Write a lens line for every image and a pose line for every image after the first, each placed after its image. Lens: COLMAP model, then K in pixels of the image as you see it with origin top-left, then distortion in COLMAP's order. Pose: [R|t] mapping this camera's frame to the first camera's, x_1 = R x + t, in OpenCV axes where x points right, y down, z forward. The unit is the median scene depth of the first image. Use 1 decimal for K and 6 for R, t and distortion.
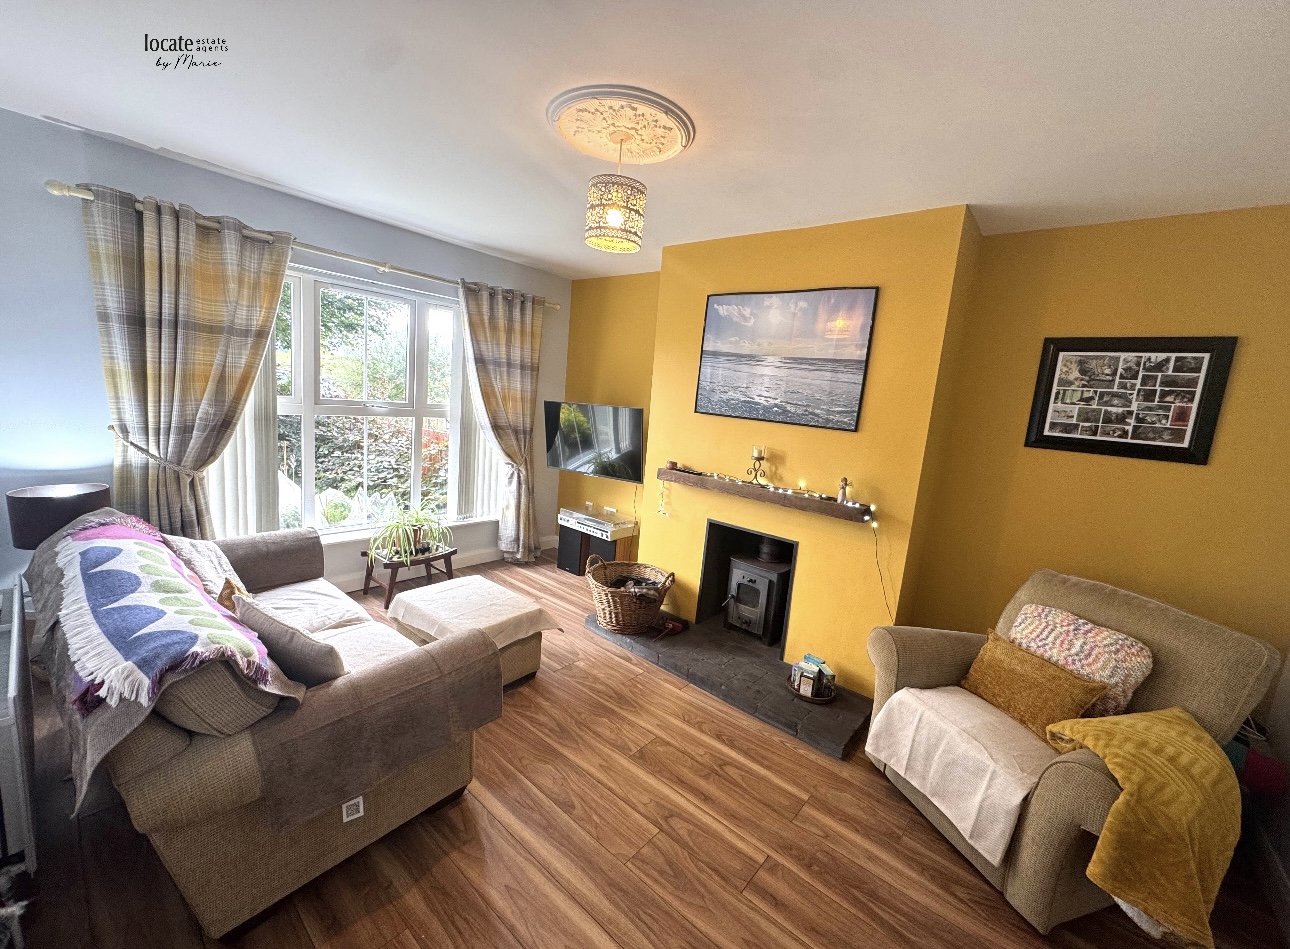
lens RADIAL K [[516.3, 0, 644.7], [0, 516.3, 472.2], [0, 0, 1]] dist [-0.005270, 0.000662]
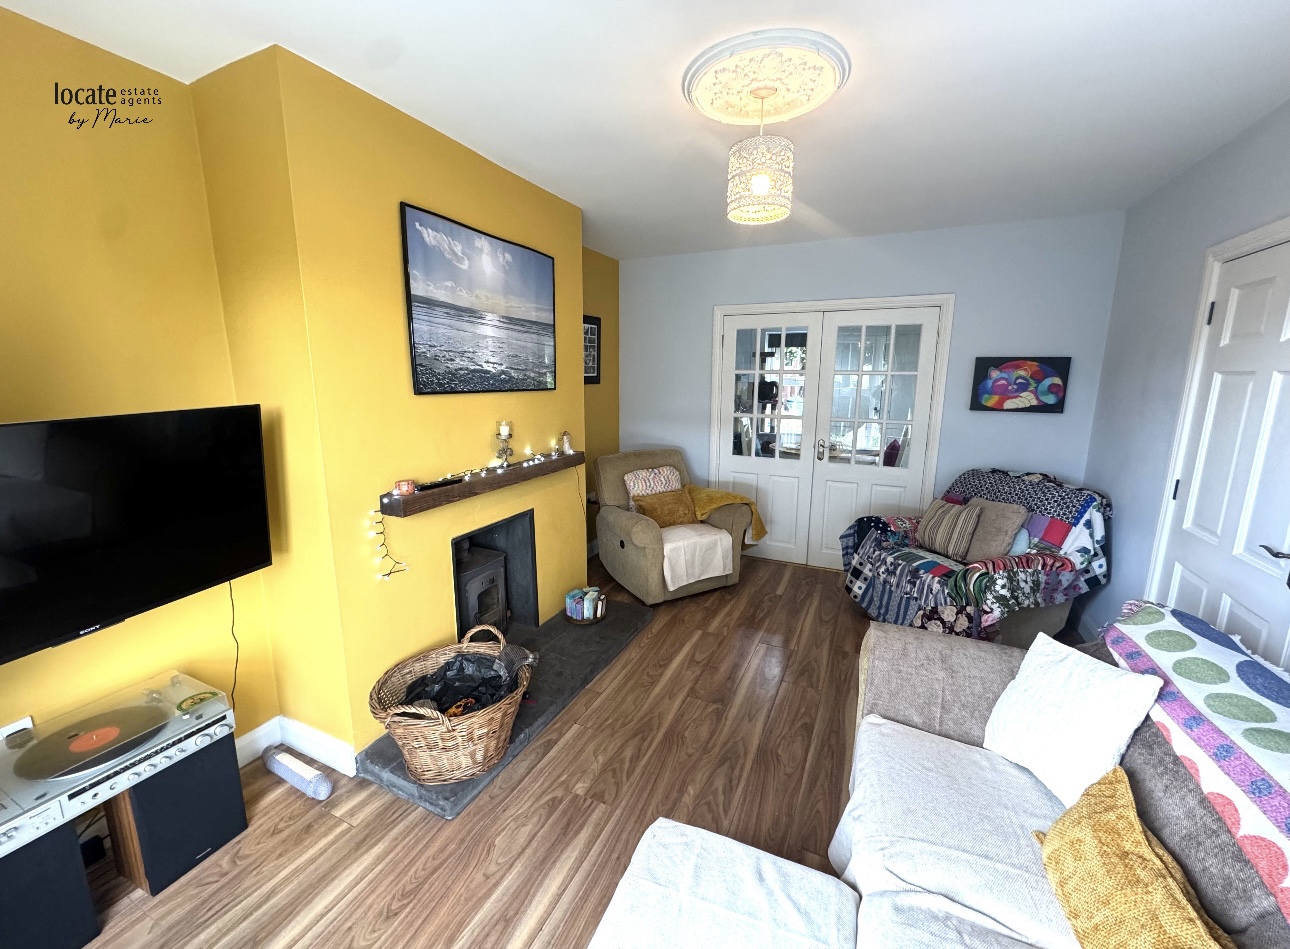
lens RADIAL K [[516.3, 0, 643.5], [0, 516.3, 470.1], [0, 0, 1]] dist [-0.005270, 0.000662]
pose [[-0.259746, -0.264545, 0.928734, -0.654177], [0.117753, 0.945891, 0.302365, -0.207381], [-0.958471, 0.187899, -0.214541, 0.986297]]
